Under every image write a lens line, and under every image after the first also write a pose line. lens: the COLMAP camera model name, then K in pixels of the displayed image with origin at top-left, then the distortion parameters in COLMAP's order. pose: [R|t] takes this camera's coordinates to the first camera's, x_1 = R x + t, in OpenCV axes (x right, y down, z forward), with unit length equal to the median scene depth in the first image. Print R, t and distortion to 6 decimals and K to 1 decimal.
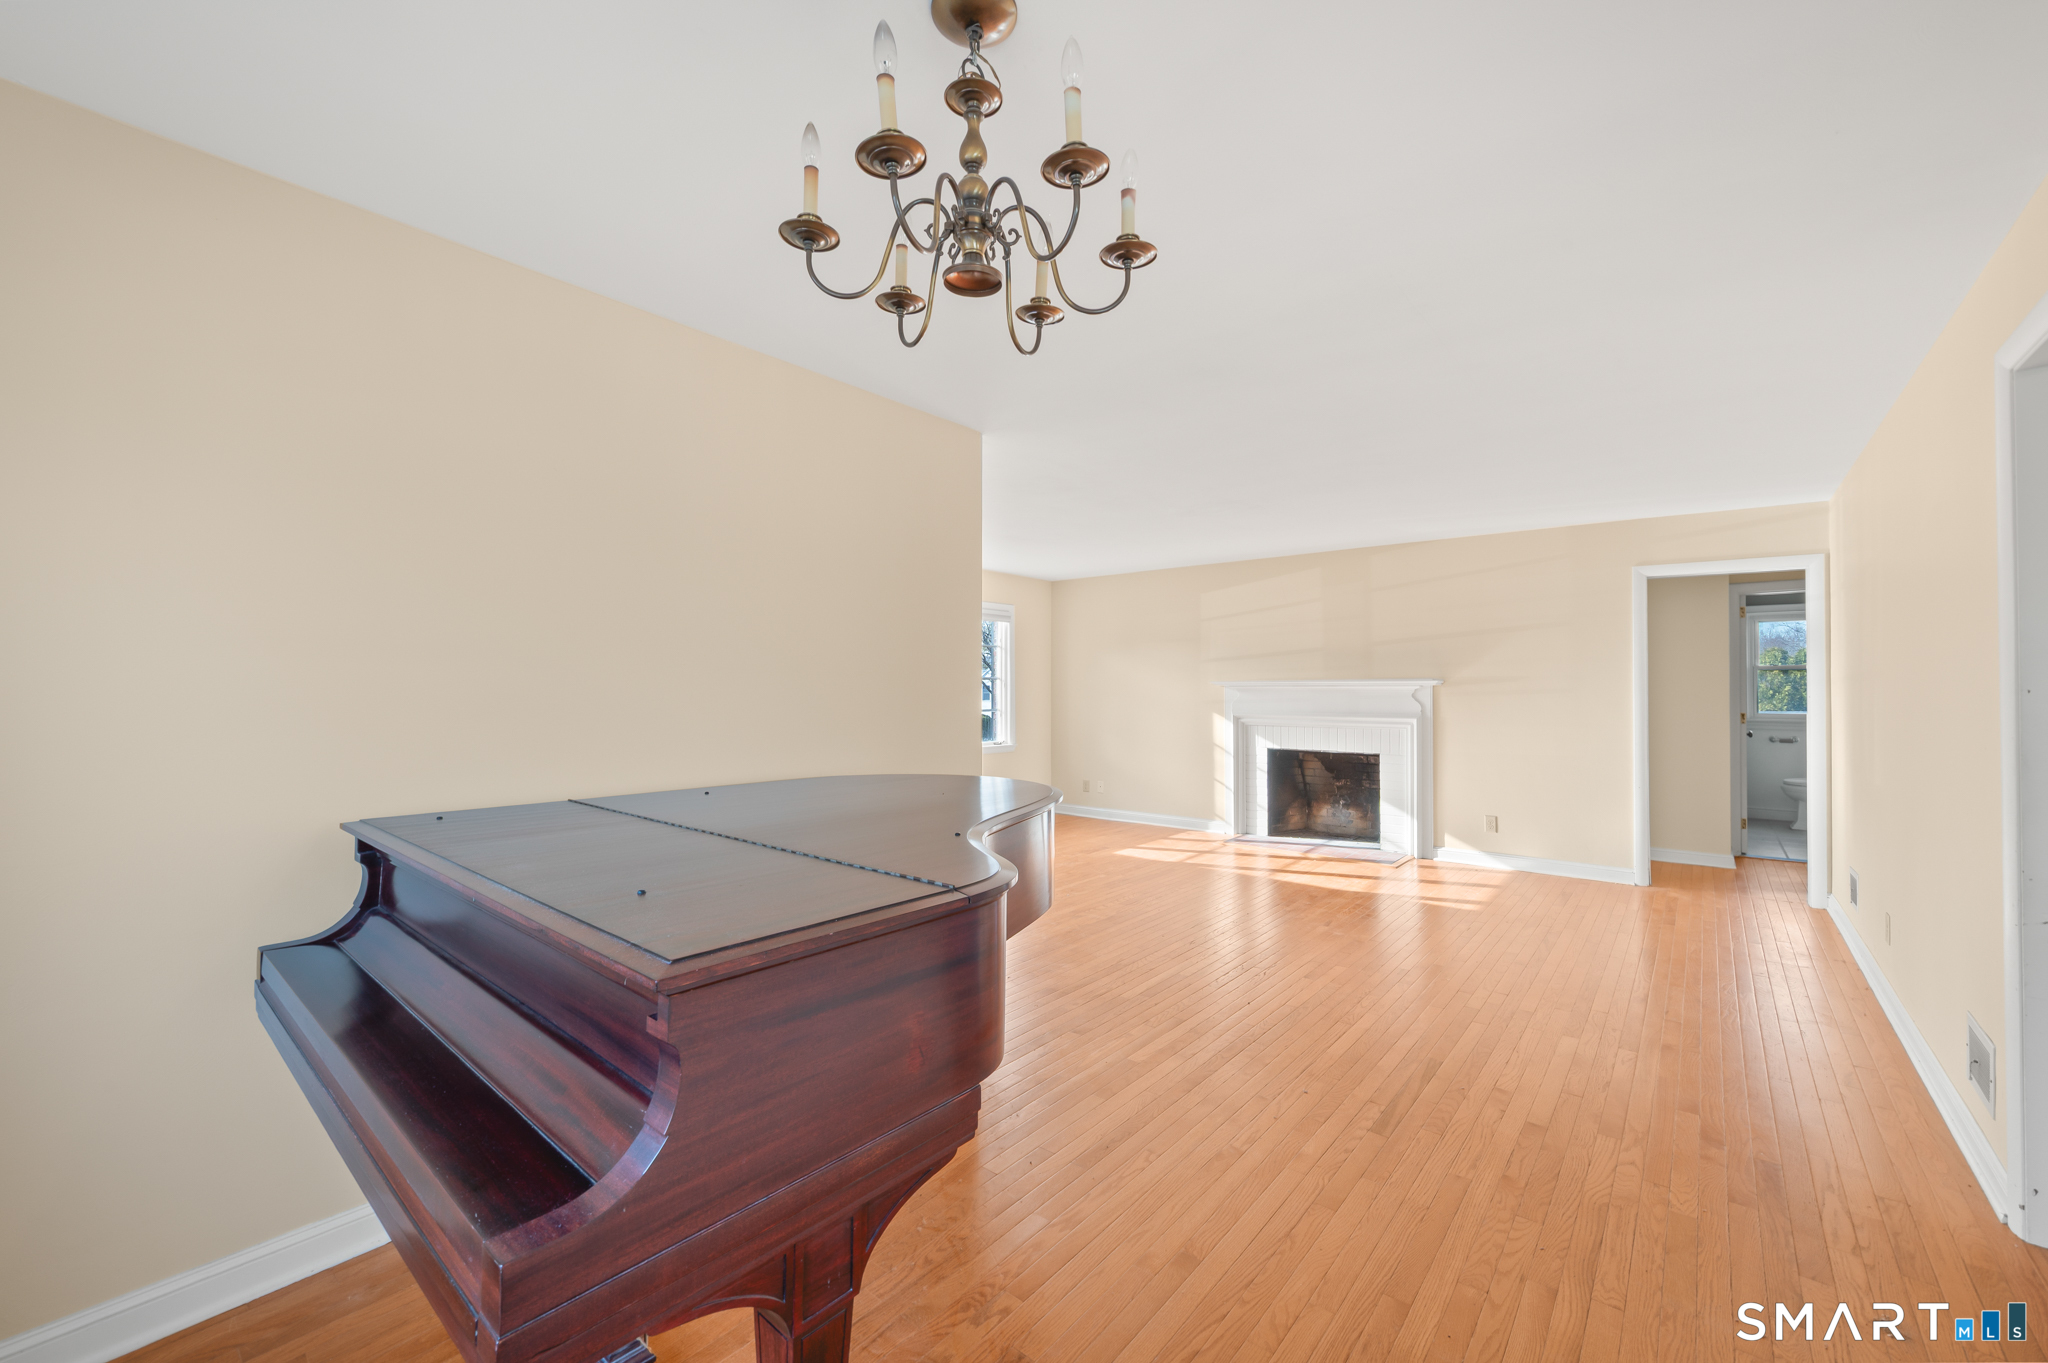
lens RADIAL K [[825.2, 0, 1009.2], [0, 825.2, 689.4], [0, 0, 1]] dist [0.001693, -0.000085]
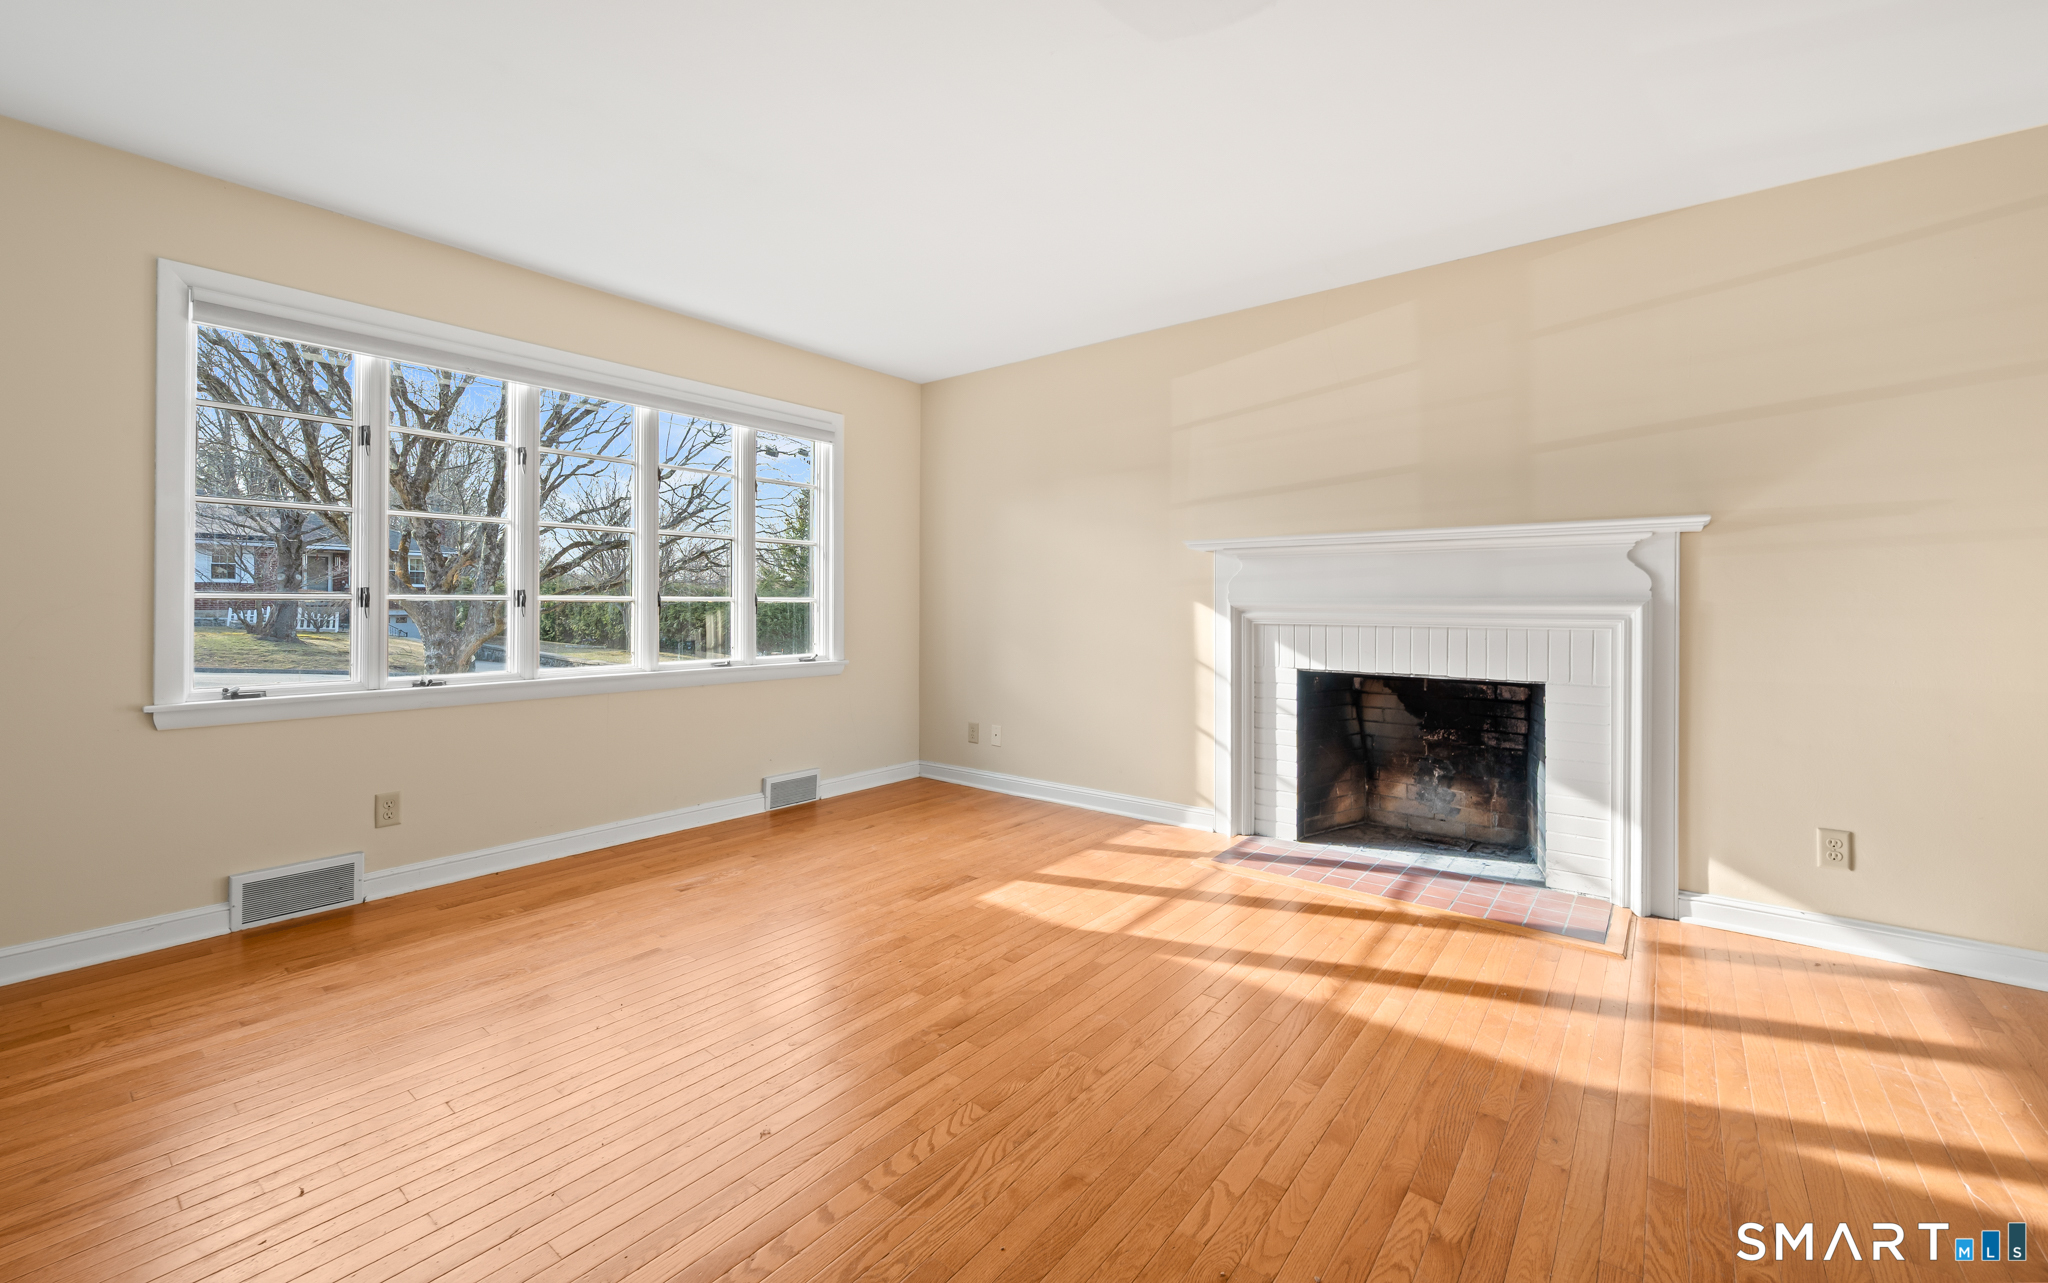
lens RADIAL K [[853.2, 0, 1013.1], [0, 853.2, 606.7], [0, 0, 1]] dist [0.002129, 0.000147]
pose [[0.999158, 0.004399, 0.040789, 0.114285], [-0.004506, 0.999987, 0.002529, 0.031919], [-0.040777, -0.002710, 0.999165, 0.477904]]
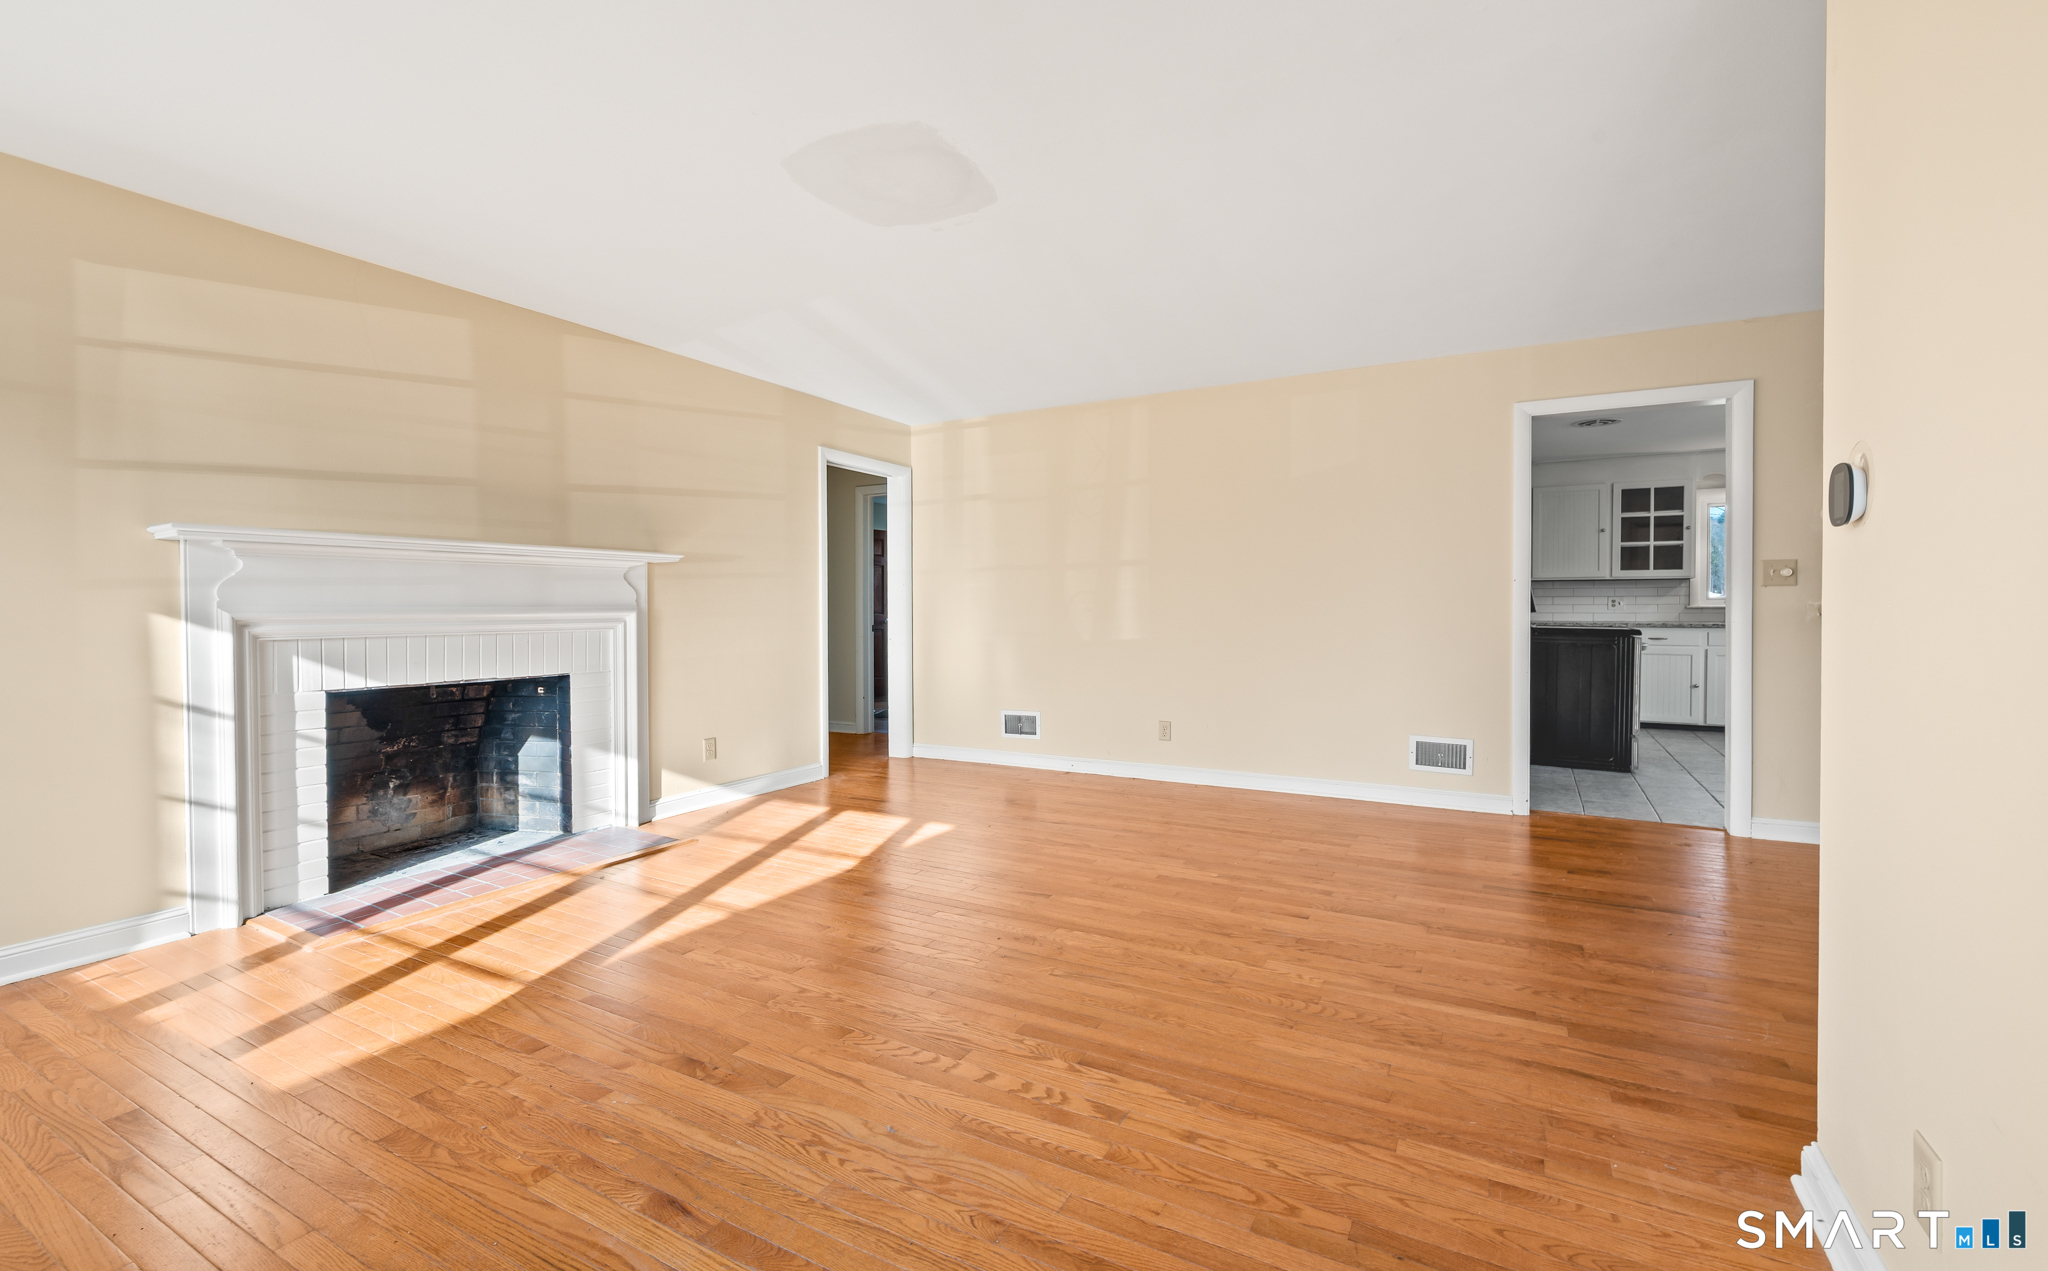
lens RADIAL K [[833.5, 0, 1014.3], [0, 833.5, 621.6], [0, 0, 1]] dist [0.003918, 0.000129]
pose [[-0.190944, -0.015211, 0.981483, -0.183059], [0.004510, 0.999856, 0.016374, 0.029037], [-0.981591, 0.007553, -0.190848, 0.726121]]
